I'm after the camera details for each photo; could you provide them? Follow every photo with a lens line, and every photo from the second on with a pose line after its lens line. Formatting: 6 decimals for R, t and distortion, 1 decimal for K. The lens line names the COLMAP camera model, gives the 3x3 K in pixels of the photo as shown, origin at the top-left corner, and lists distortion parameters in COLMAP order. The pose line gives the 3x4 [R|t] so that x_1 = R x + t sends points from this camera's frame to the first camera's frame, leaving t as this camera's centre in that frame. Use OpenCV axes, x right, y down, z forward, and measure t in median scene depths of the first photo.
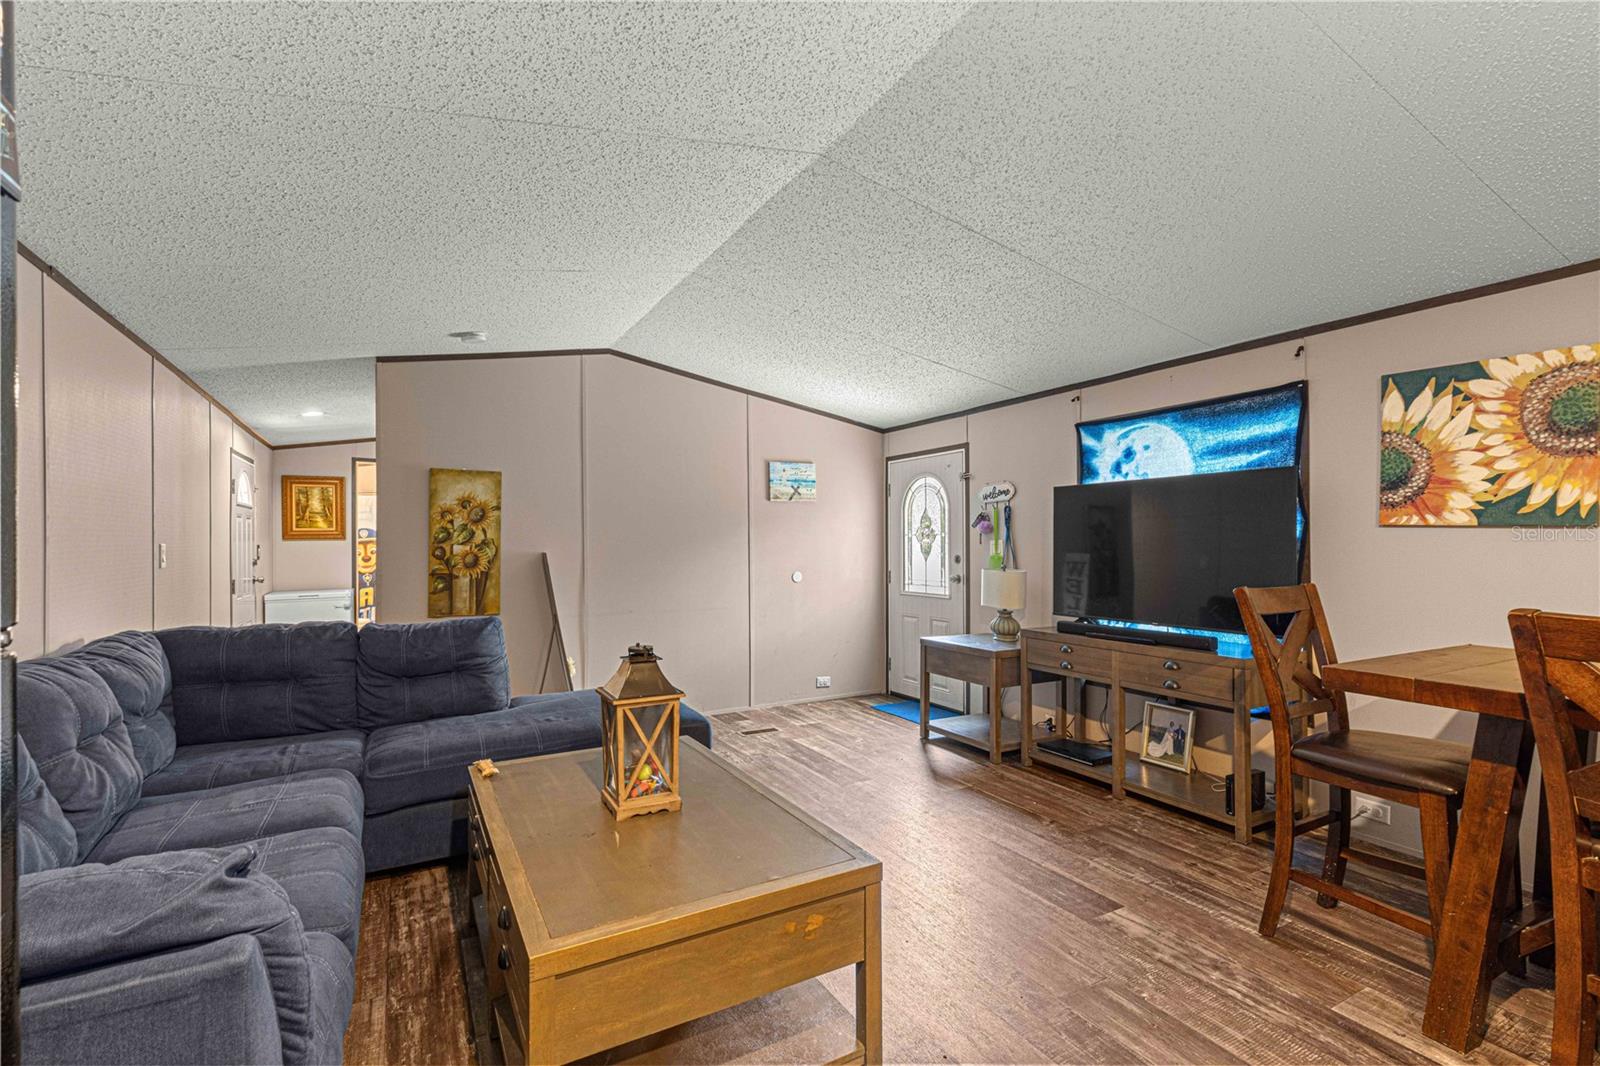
lens RADIAL K [[714.0, 0, 800.3], [0, 714.0, 539.0], [0, 0, 1]] dist [0.004620, -0.000103]
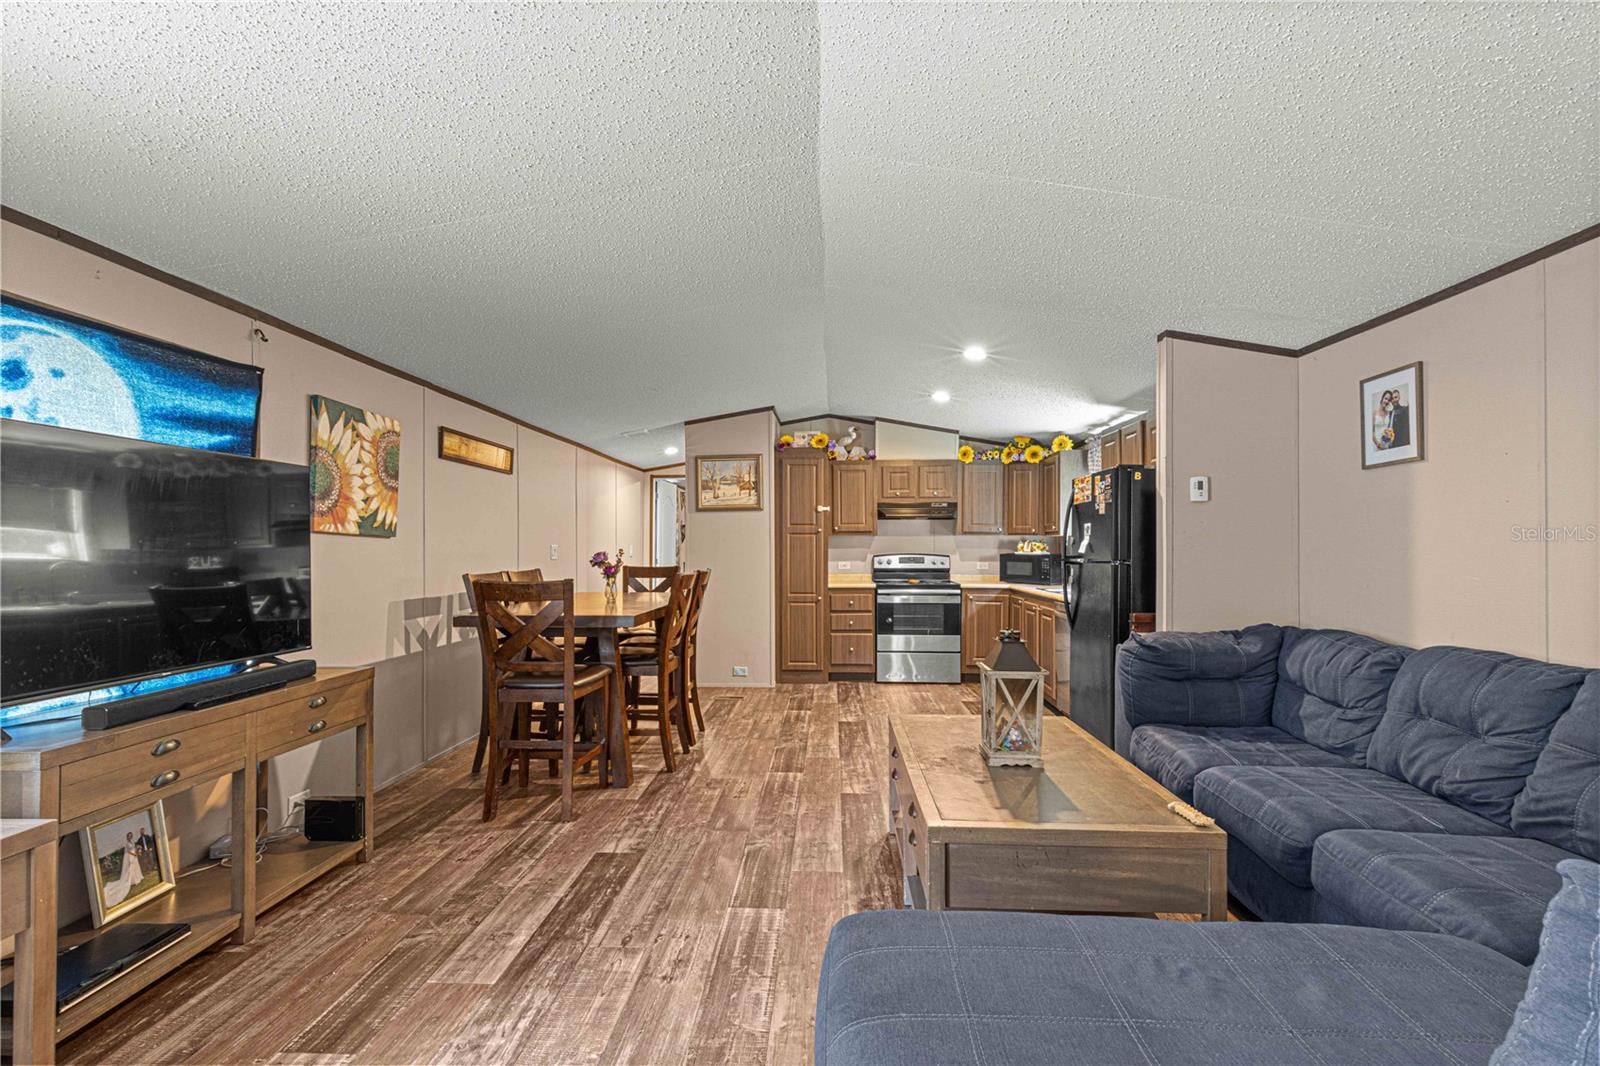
lens RADIAL K [[725.6, 0, 798.7], [0, 725.6, 543.0], [0, 0, 1]] dist [0.001427, -0.000540]
pose [[-0.850196, 0.004943, 0.526443, -0.288452], [-0.003163, 0.999890, -0.014497, 0.008862], [-0.526457, -0.013990, -0.850087, 1.134522]]
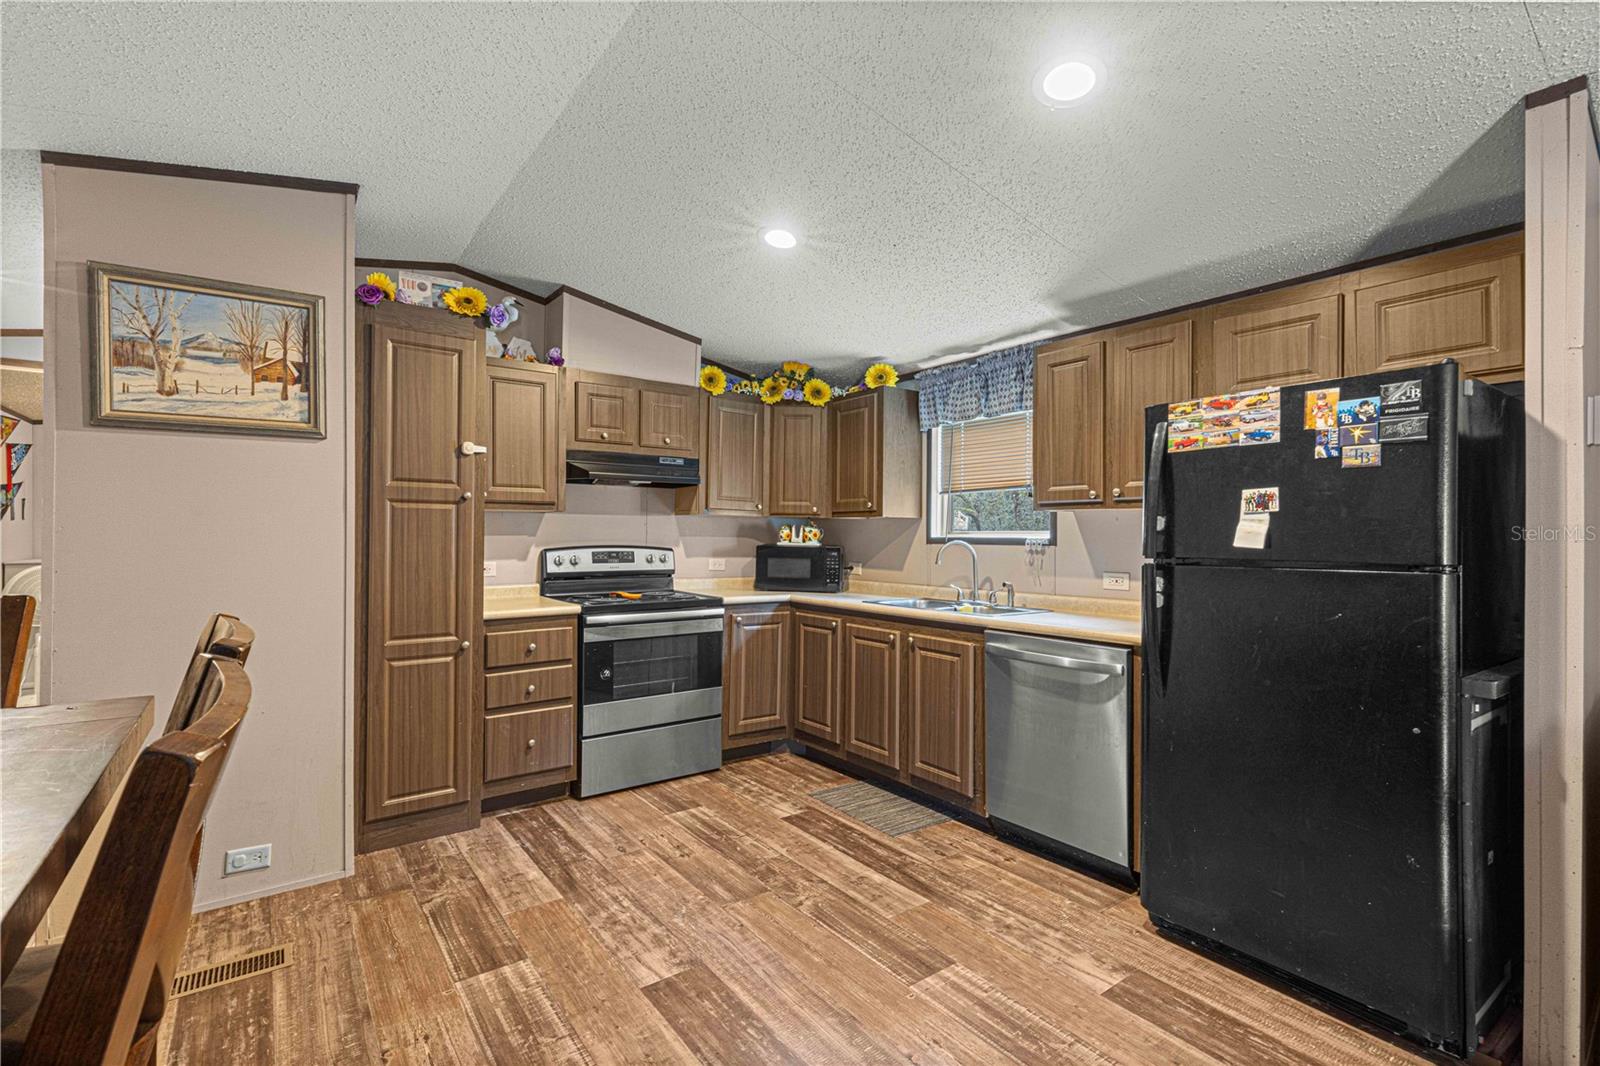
lens RADIAL K [[715.5, 0, 795.3], [0, 715.5, 534.4], [0, 0, 1]] dist [0.002272, -0.000035]
pose [[-0.991263, -0.004458, -0.131825, 0.290759], [-0.002998, 0.999932, -0.011269, 0.003468], [0.131867, -0.010775, -0.991209, 0.497713]]
